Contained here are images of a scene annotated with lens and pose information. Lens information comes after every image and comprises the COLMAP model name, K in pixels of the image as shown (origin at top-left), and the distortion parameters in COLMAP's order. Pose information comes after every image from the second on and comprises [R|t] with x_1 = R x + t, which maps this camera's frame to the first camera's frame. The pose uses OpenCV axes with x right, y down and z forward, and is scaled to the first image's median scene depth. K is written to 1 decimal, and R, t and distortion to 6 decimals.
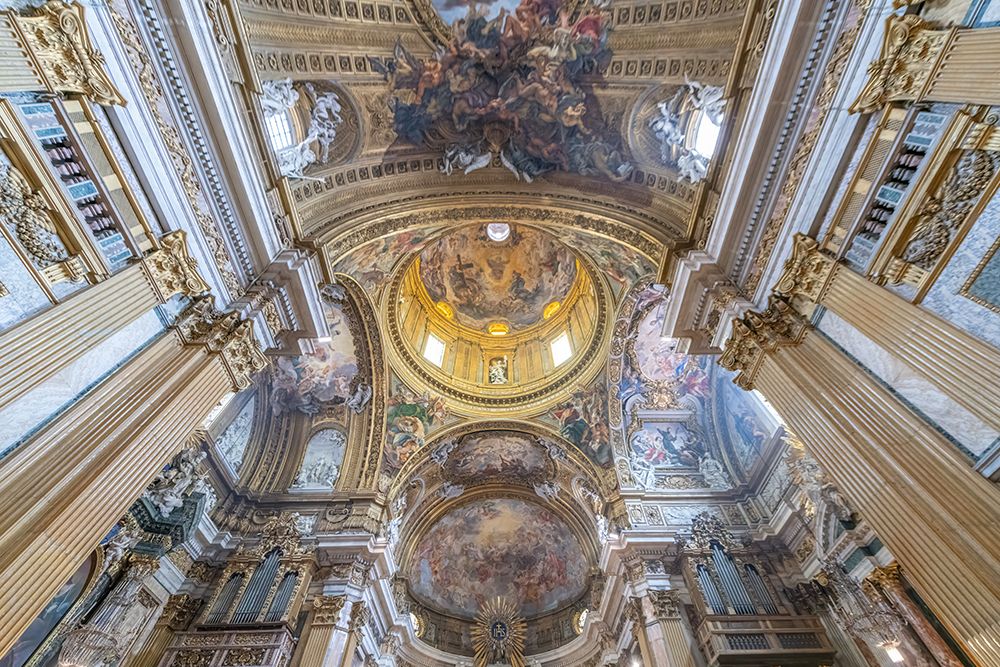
lens RADIAL K [[399.1, 0, 501.2], [0, 399.1, 334.2], [0, 0, 1]] dist [-0.000396, 0.000005]
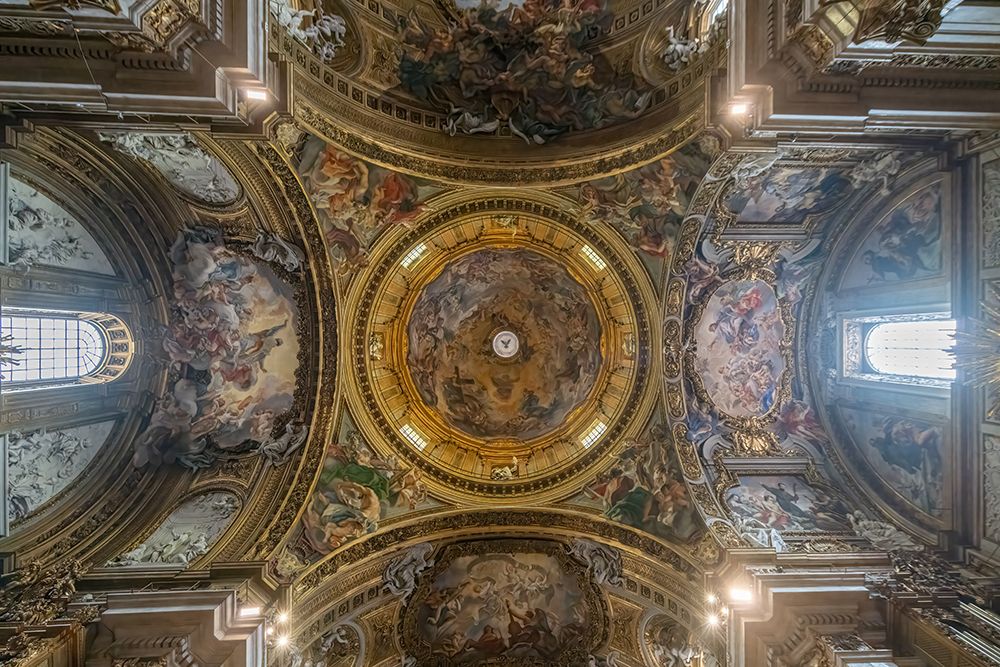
lens RADIAL K [[458.8, 0, 525.3], [0, 458.8, 340.3], [0, 0, 1]] dist [0.003176, -0.000547]
pose [[0.999362, 0.001559, 0.035669, -0.000754], [0.018511, 0.831647, -0.554996, 0.438610], [-0.030530, 0.555303, 0.831088, 0.295885]]
